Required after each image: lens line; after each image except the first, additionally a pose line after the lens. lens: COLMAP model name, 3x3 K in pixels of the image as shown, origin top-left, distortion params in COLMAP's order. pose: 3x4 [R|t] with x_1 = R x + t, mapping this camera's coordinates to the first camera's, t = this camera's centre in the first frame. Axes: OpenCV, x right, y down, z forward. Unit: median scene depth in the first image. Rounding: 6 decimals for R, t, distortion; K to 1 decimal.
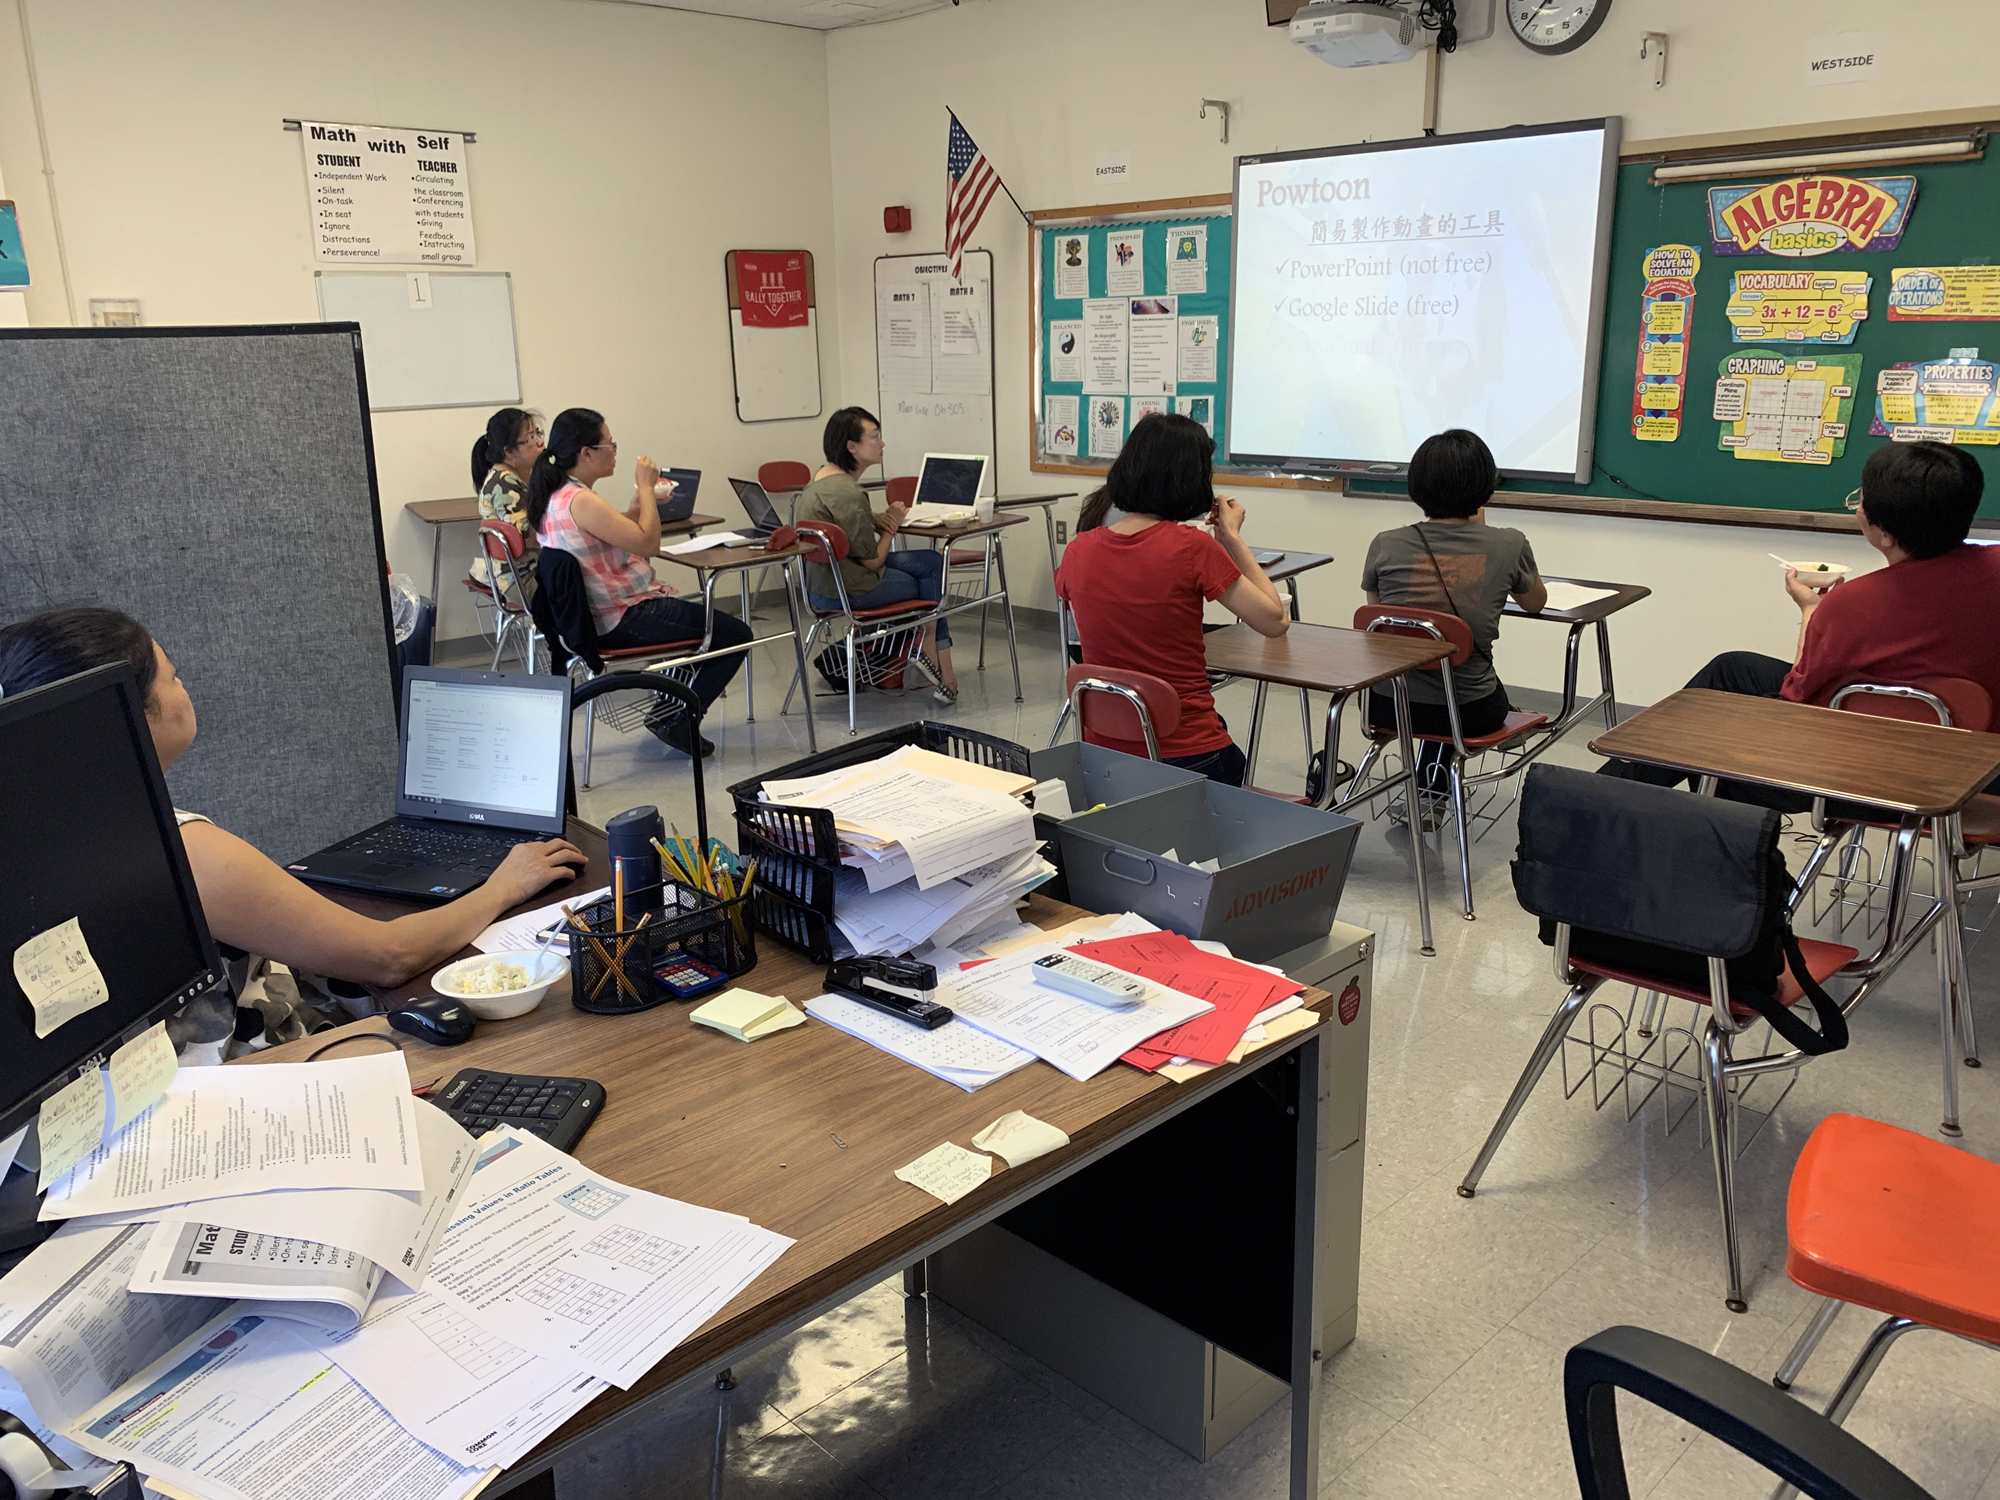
lens RADIAL K [[1506.6, 0, 1001.7], [0, 1506.6, 748.1], [0, 0, 1]] dist [-0.060164, 0.024307]
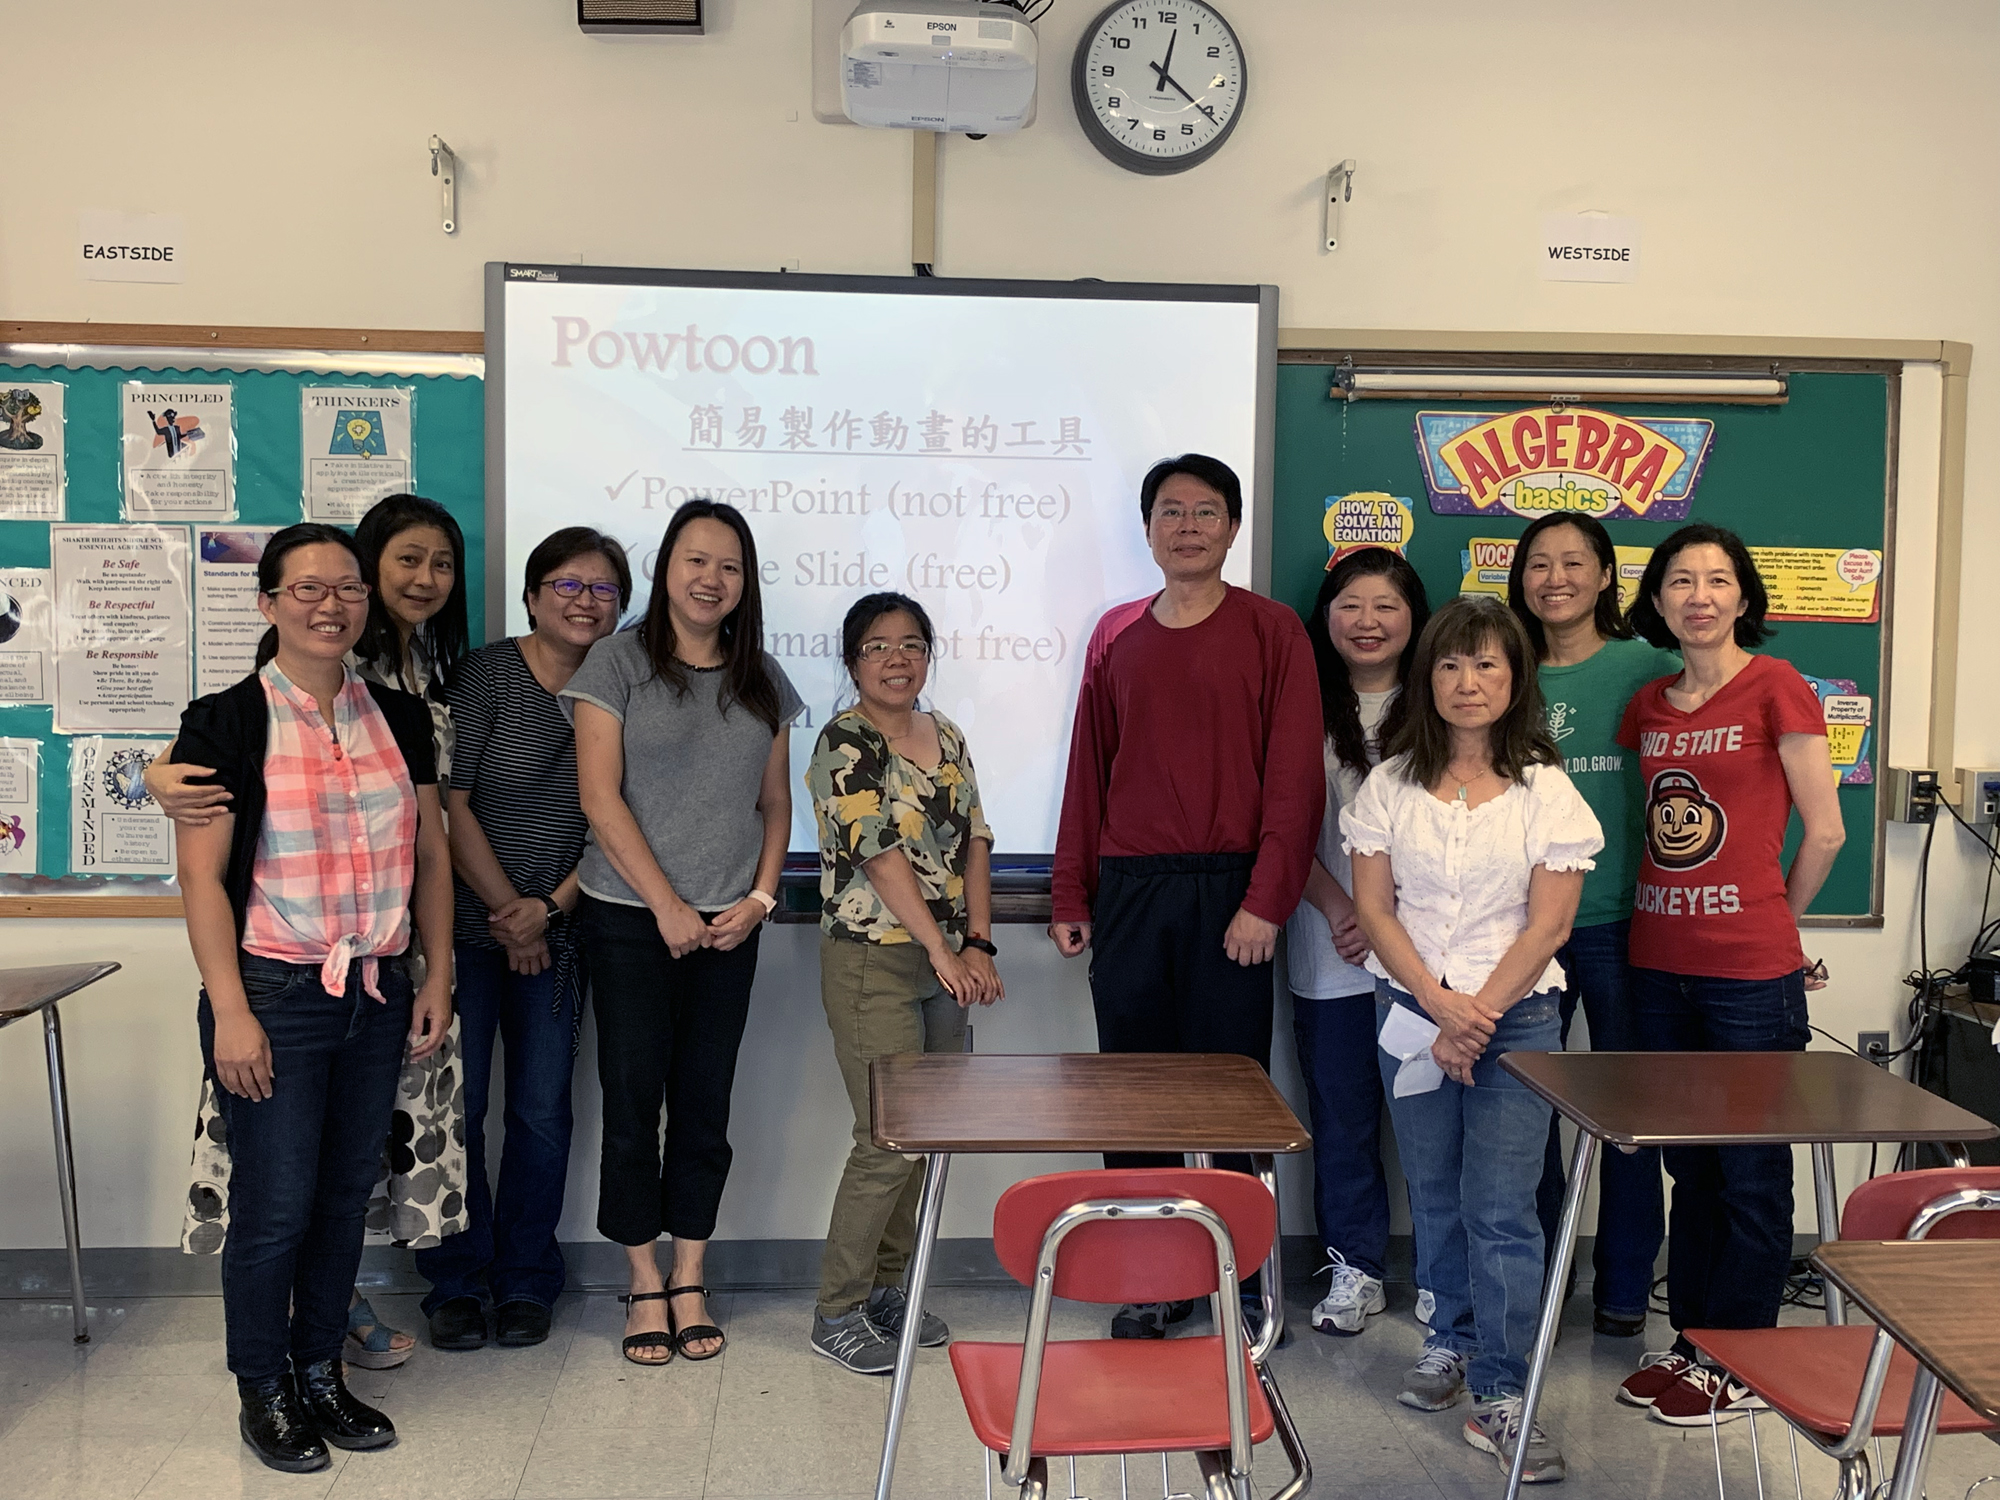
lens RADIAL K [[2144.5, 0, 999.9], [0, 2144.5, 751.6], [0, 0, 1]] dist [0.030618, 0.000000]
pose [[0.633921, -0.037833, 0.772472, -0.338245], [0.178468, 0.979002, -0.098510, -0.157455], [-0.752524, 0.200309, 0.627362, 0.525136]]
